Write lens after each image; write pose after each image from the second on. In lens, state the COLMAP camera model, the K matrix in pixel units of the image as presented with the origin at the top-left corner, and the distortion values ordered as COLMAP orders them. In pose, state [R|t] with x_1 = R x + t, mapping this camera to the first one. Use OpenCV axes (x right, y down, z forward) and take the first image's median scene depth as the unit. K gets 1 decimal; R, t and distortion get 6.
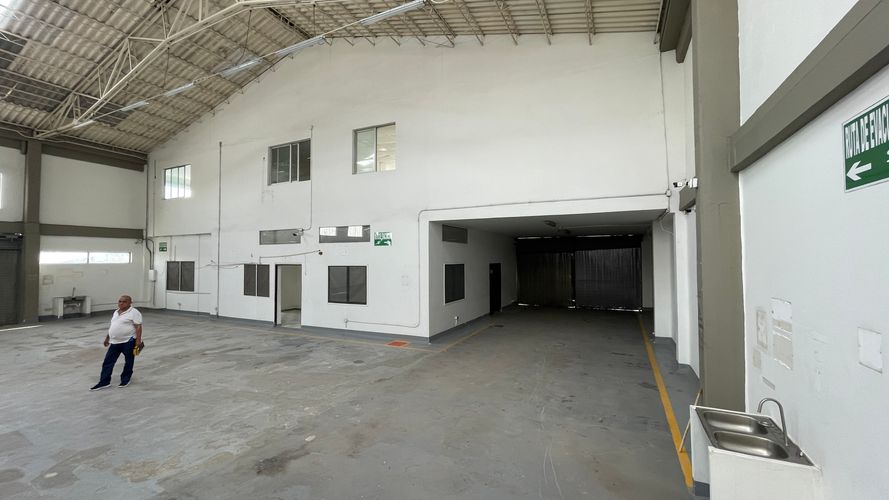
lens RADIAL K [[359.3, 0, 442.4], [0, 359.3, 249.5], [0, 0, 1]] dist [0.001717, 0.002001]
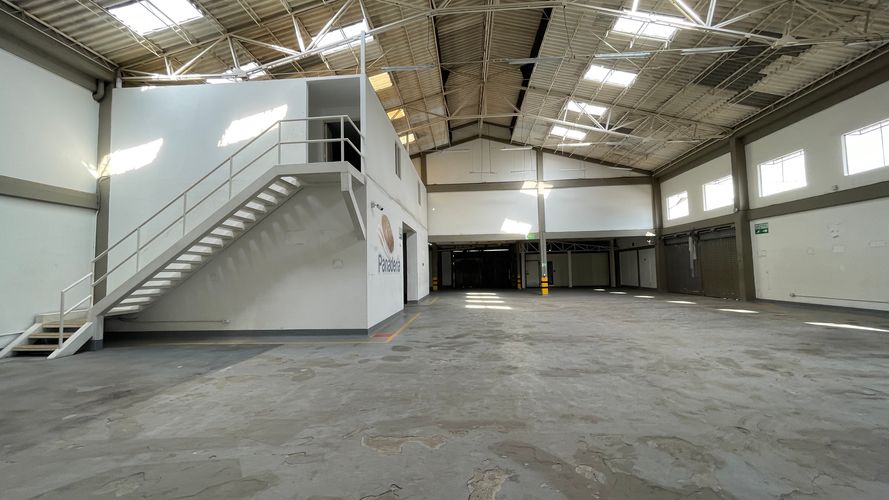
lens RADIAL K [[359.3, 0, 450.2], [0, 359.3, 244.4], [0, 0, 1]] dist [0.001717, 0.002001]
pose [[-0.920694, -0.005673, -0.390245, -0.773816], [0.035429, 0.994551, -0.098043, 0.197572], [0.388675, -0.104093, -0.915476, 1.954431]]
